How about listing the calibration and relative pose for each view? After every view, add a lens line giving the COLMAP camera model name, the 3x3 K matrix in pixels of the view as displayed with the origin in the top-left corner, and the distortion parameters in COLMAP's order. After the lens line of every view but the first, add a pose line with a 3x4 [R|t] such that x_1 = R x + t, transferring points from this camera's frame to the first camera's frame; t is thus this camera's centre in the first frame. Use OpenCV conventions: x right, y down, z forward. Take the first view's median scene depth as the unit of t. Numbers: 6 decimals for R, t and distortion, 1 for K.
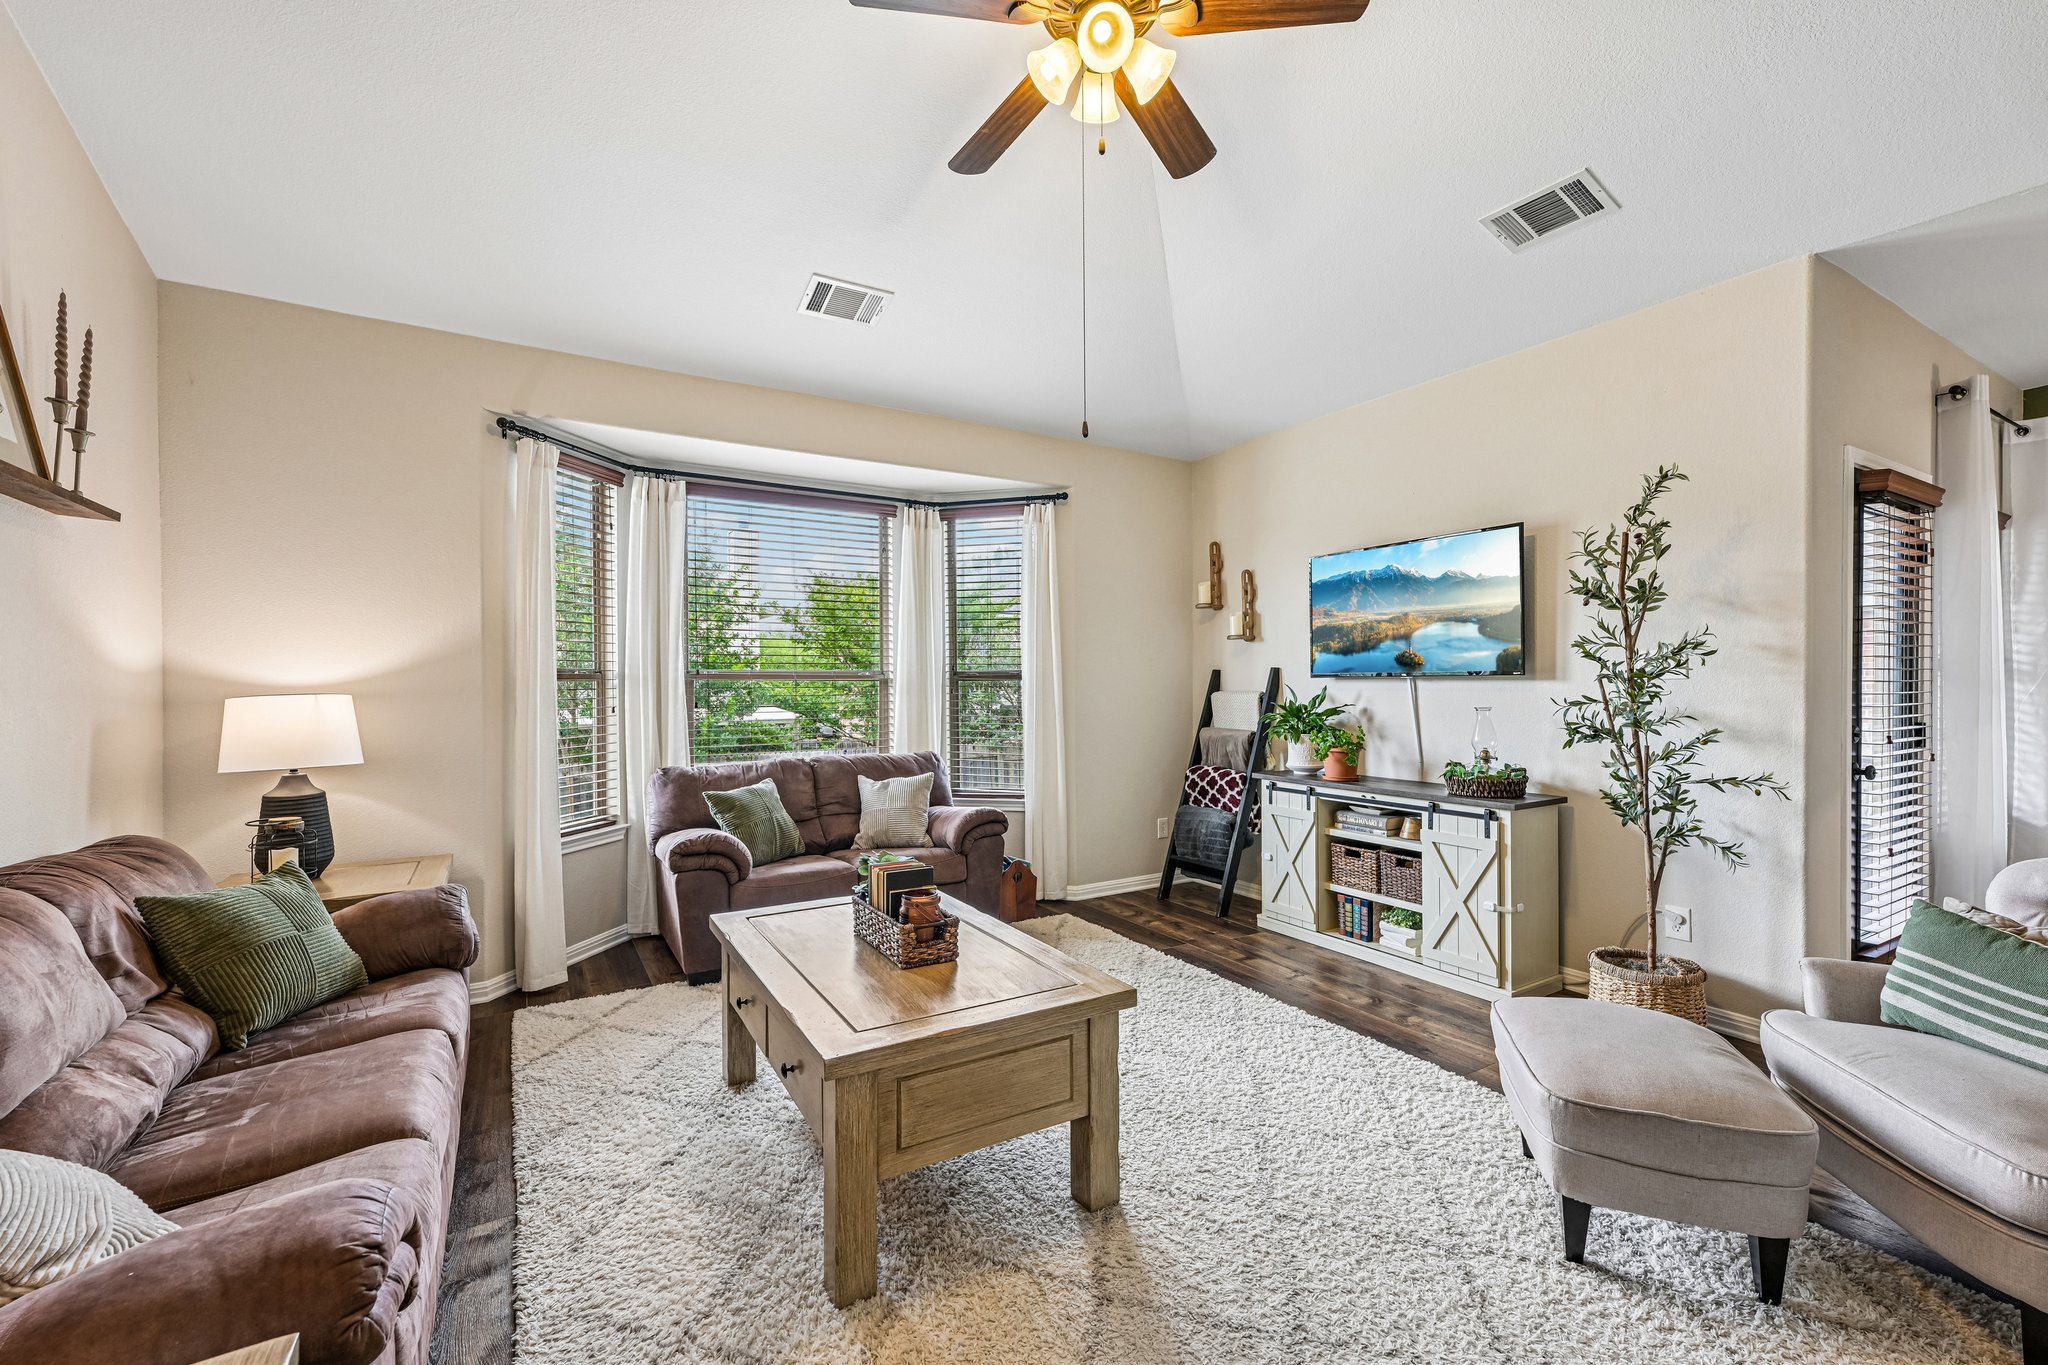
lens RADIAL K [[837.1, 0, 1009.9], [0, 837.1, 690.2], [0, 0, 1]] dist [0.012262, -0.000445]
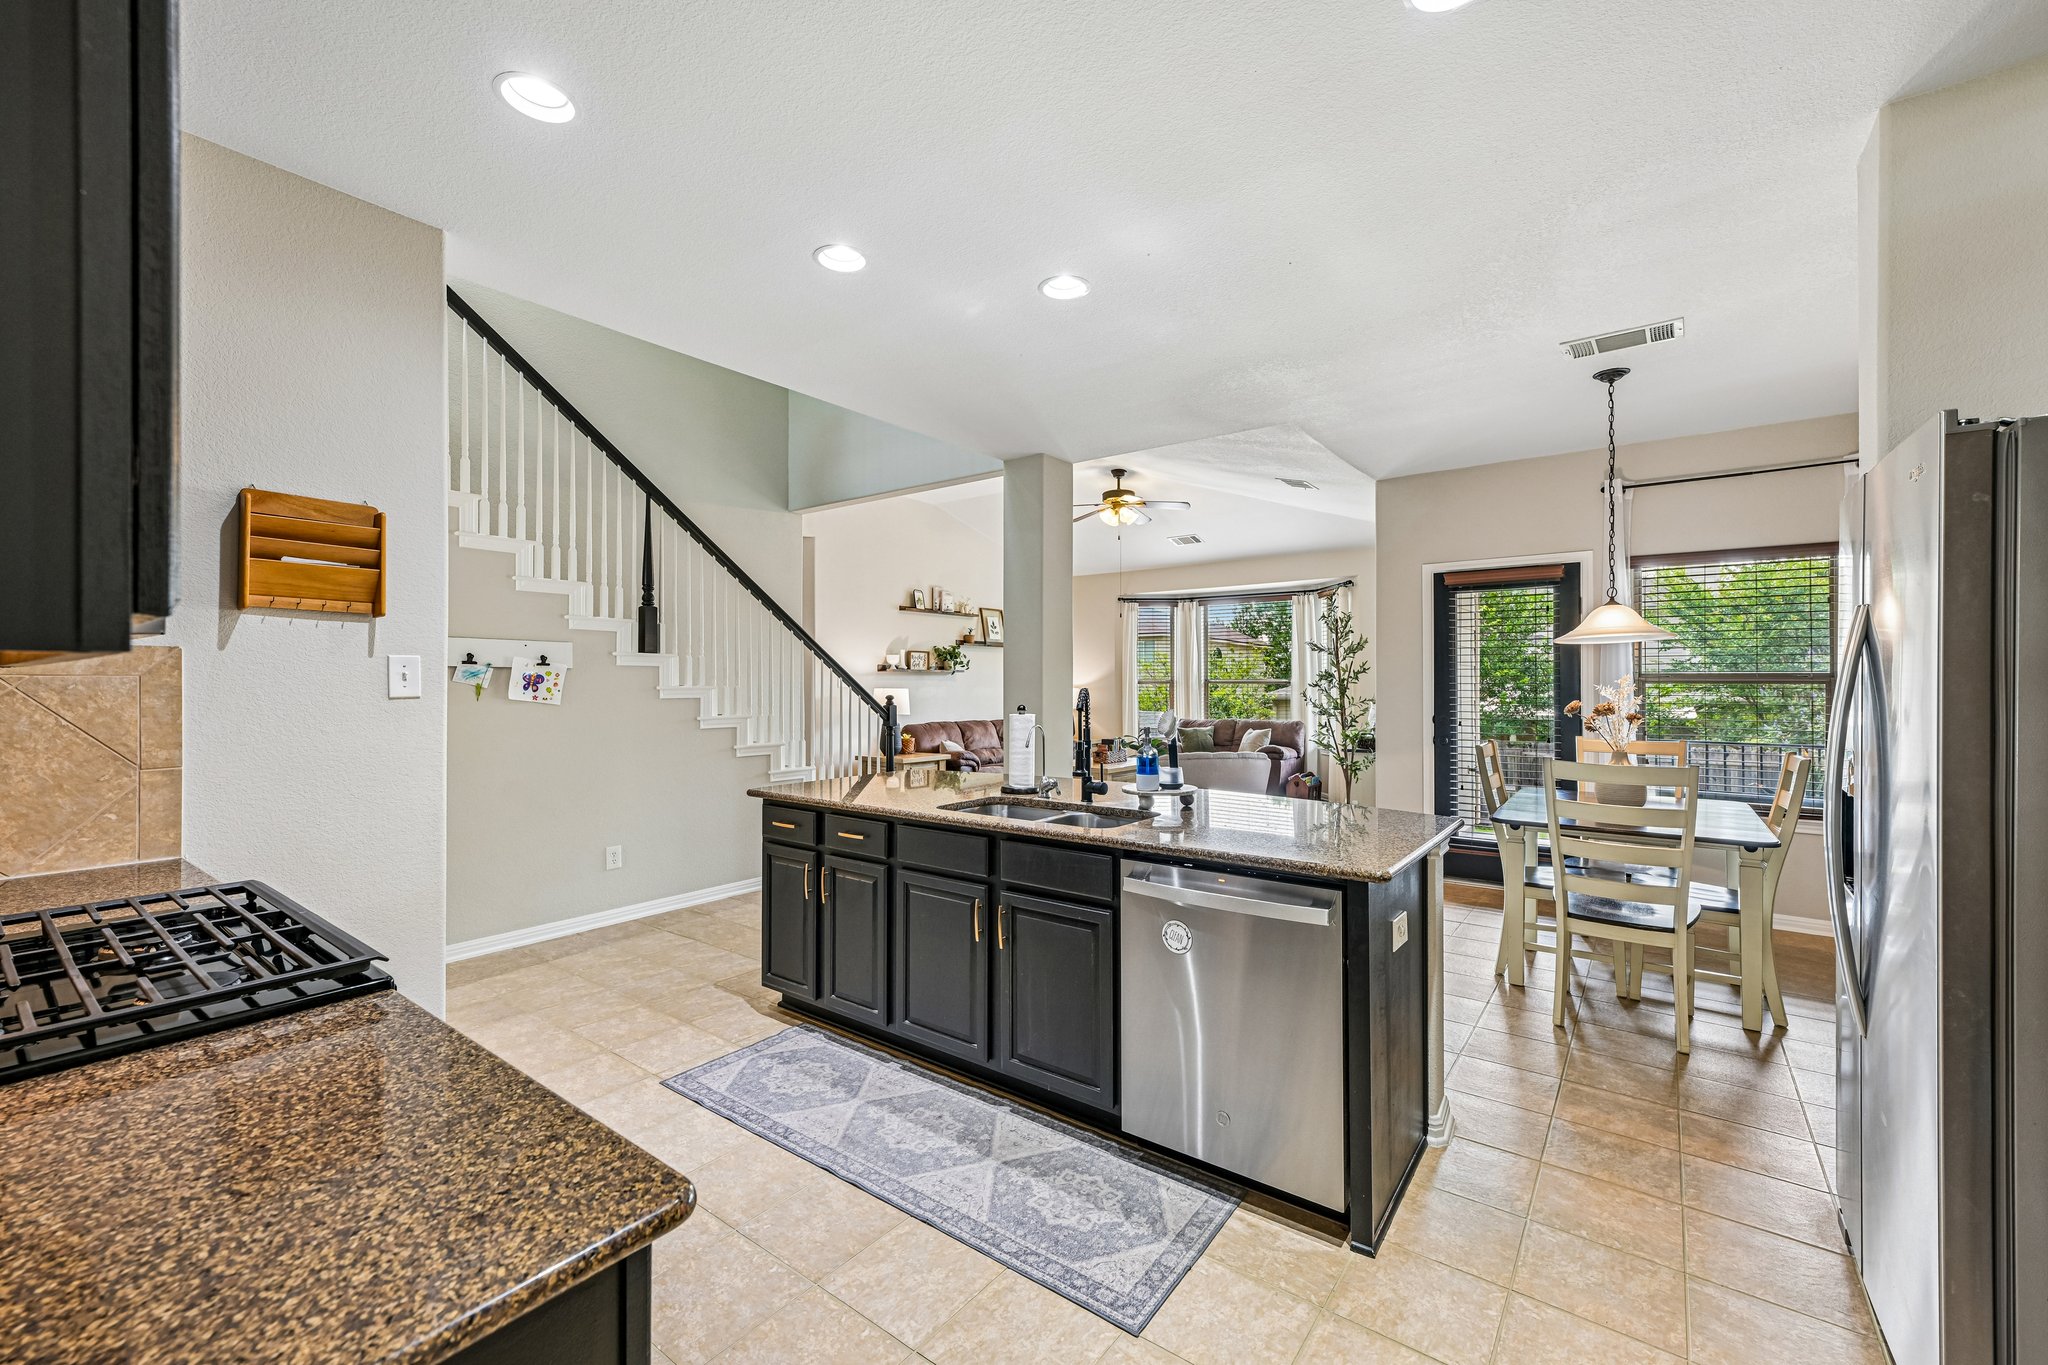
lens RADIAL K [[837.1, 0, 1013.3], [0, 837.1, 678.6], [0, 0, 1]] dist [0.012262, -0.000445]
pose [[0.368135, -0.002921, -0.929768, 1.814393], [-0.008870, 0.999939, -0.006653, -0.006331], [0.929730, 0.010697, 0.368086, -0.408902]]
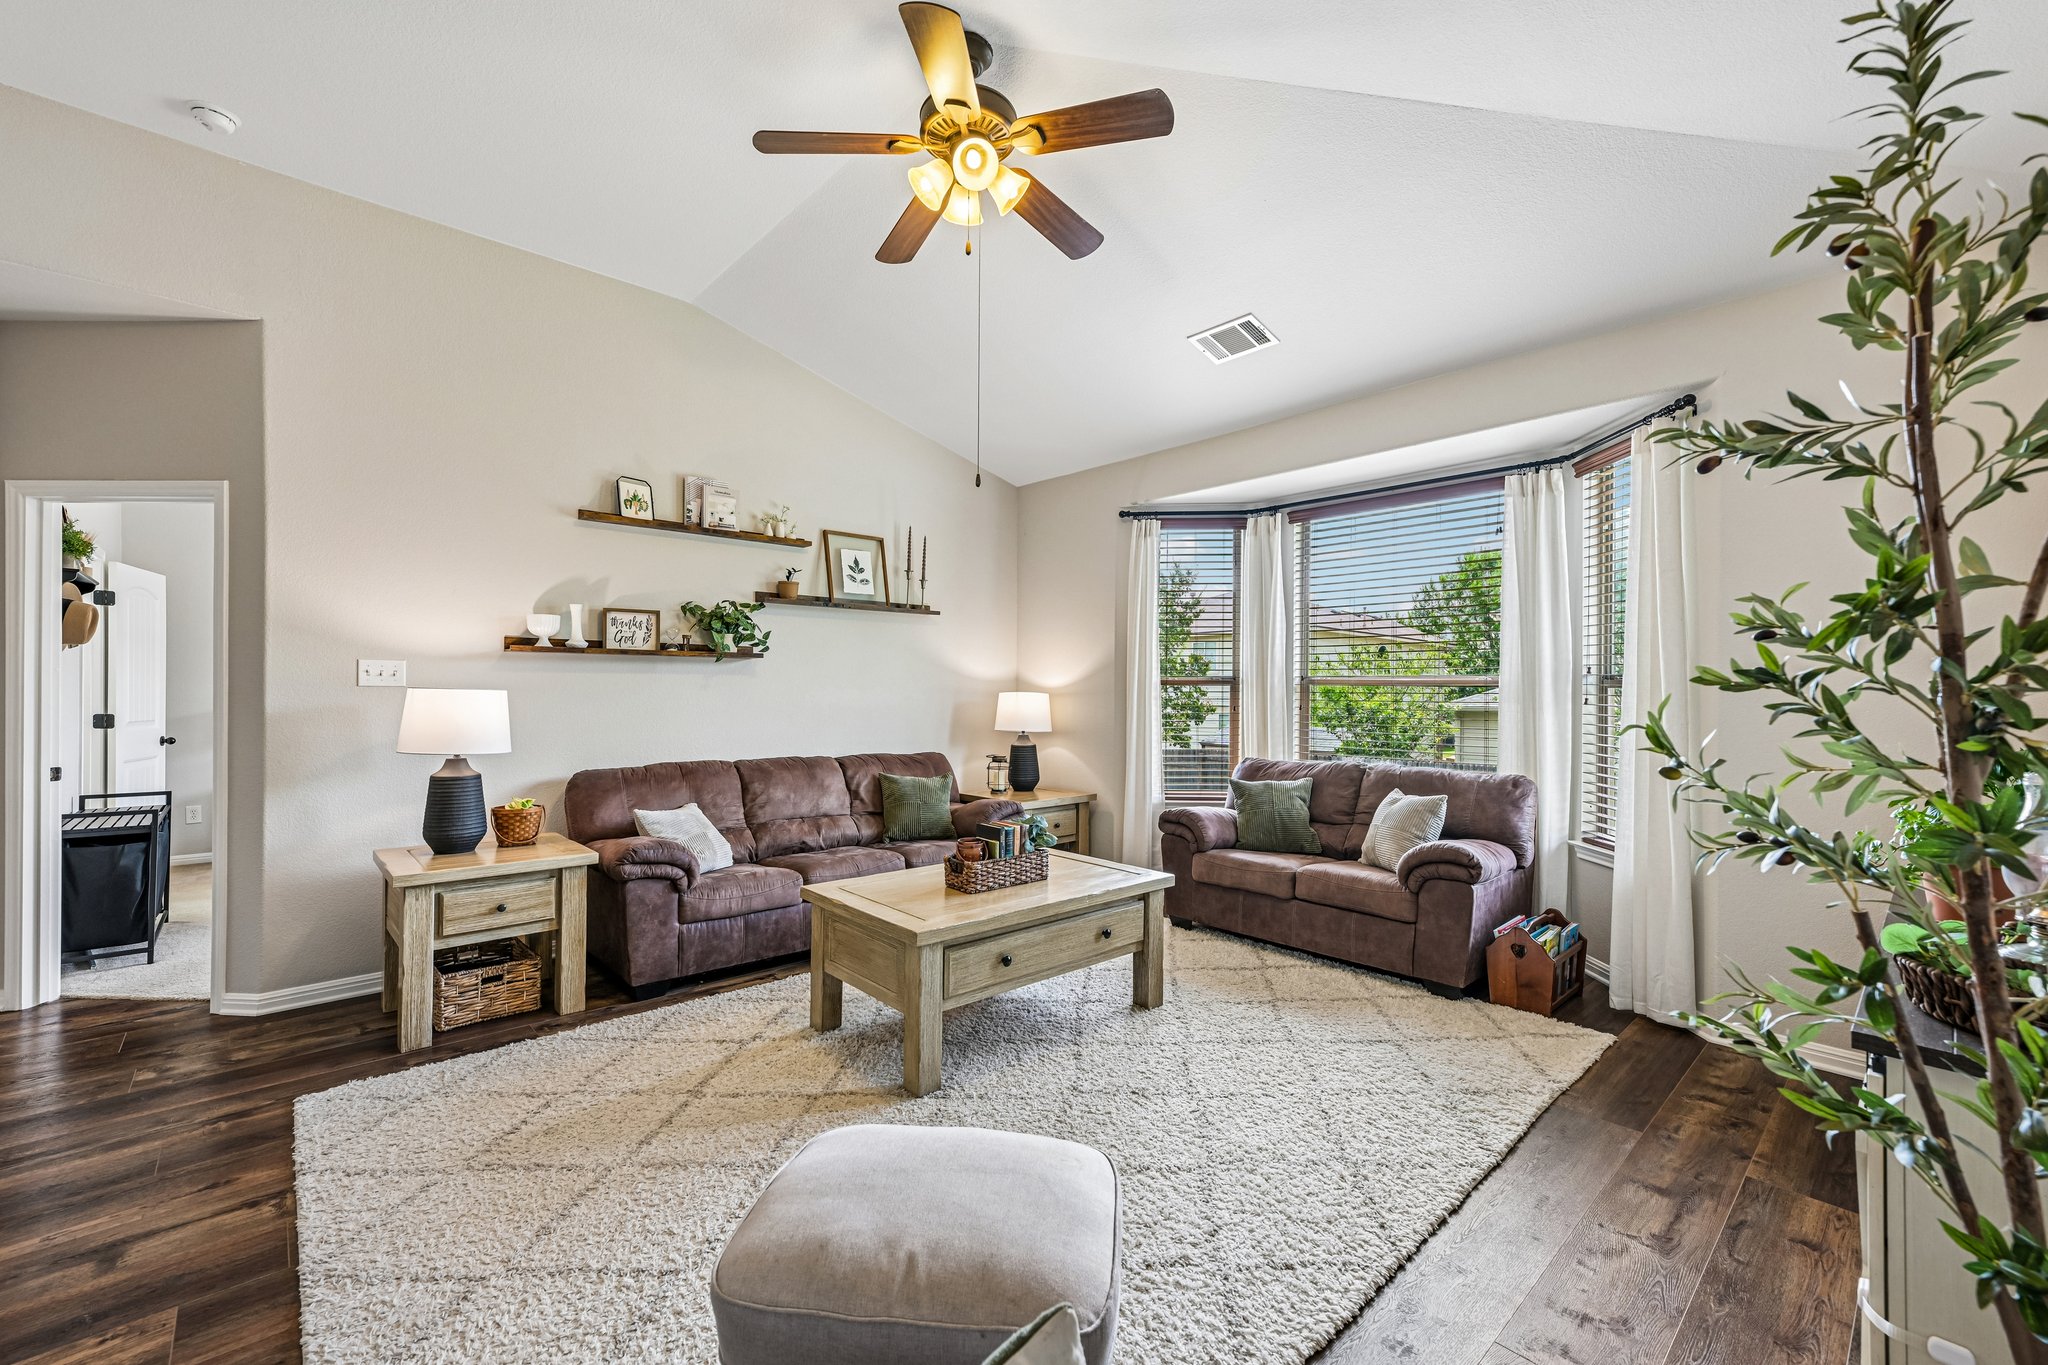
lens RADIAL K [[837.1, 0, 1028.3], [0, 837.1, 688.7], [0, 0, 1]] dist [0.012262, -0.000445]
pose [[0.202279, 0.006366, -0.979307, 0.734201], [-0.015504, 0.999874, 0.003297, -0.006458], [0.979205, 0.014516, 0.202352, 0.468331]]
